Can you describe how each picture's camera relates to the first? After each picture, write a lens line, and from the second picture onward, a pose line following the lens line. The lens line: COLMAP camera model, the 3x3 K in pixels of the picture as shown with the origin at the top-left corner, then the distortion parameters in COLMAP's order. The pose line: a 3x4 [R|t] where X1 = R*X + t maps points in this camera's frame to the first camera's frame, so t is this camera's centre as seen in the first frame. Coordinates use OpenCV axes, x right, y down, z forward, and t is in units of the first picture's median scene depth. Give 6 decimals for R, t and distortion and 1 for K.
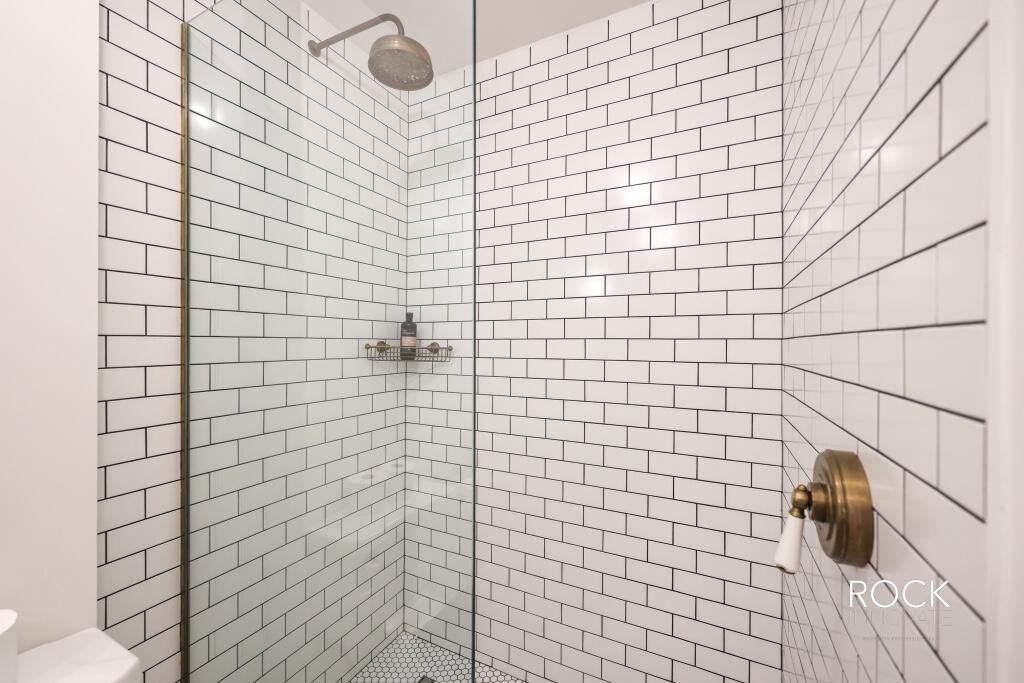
lens RADIAL K [[407.7, 0, 507.3], [0, 407.7, 342.6], [0, 0, 1]] dist [-0.000027, -0.000055]
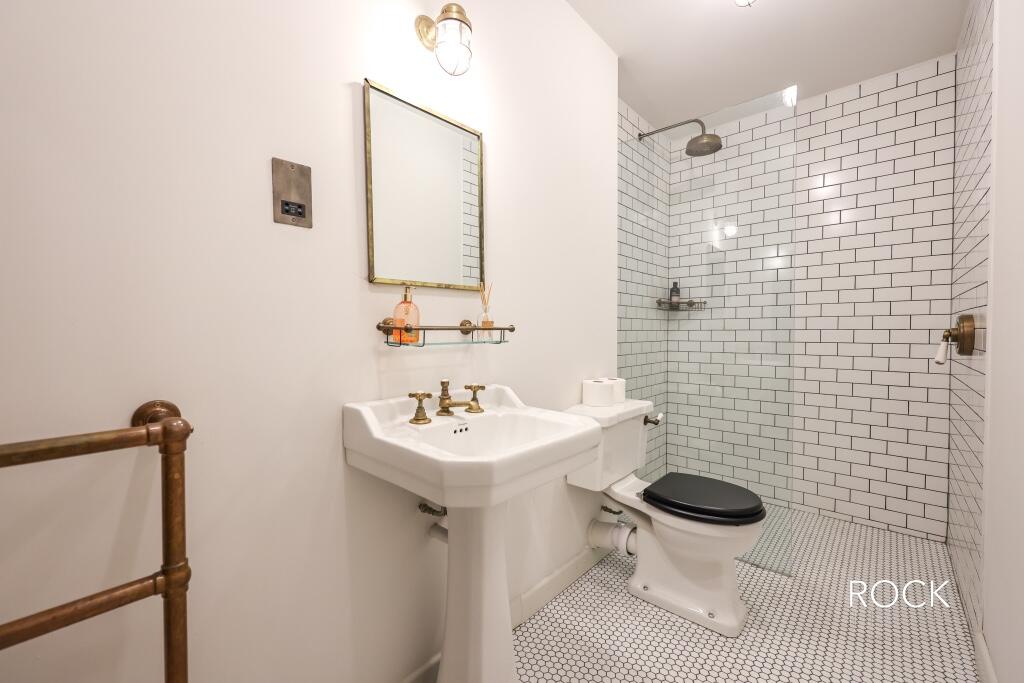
lens RADIAL K [[407.7, 0, 518.4], [0, 407.7, 337.9], [0, 0, 1]] dist [-0.000027, -0.000055]
pose [[0.964150, -0.001608, -0.265354, -0.525531], [0.008158, 0.999689, 0.023583, 0.137416], [0.265233, -0.024903, 0.963863, -0.957195]]
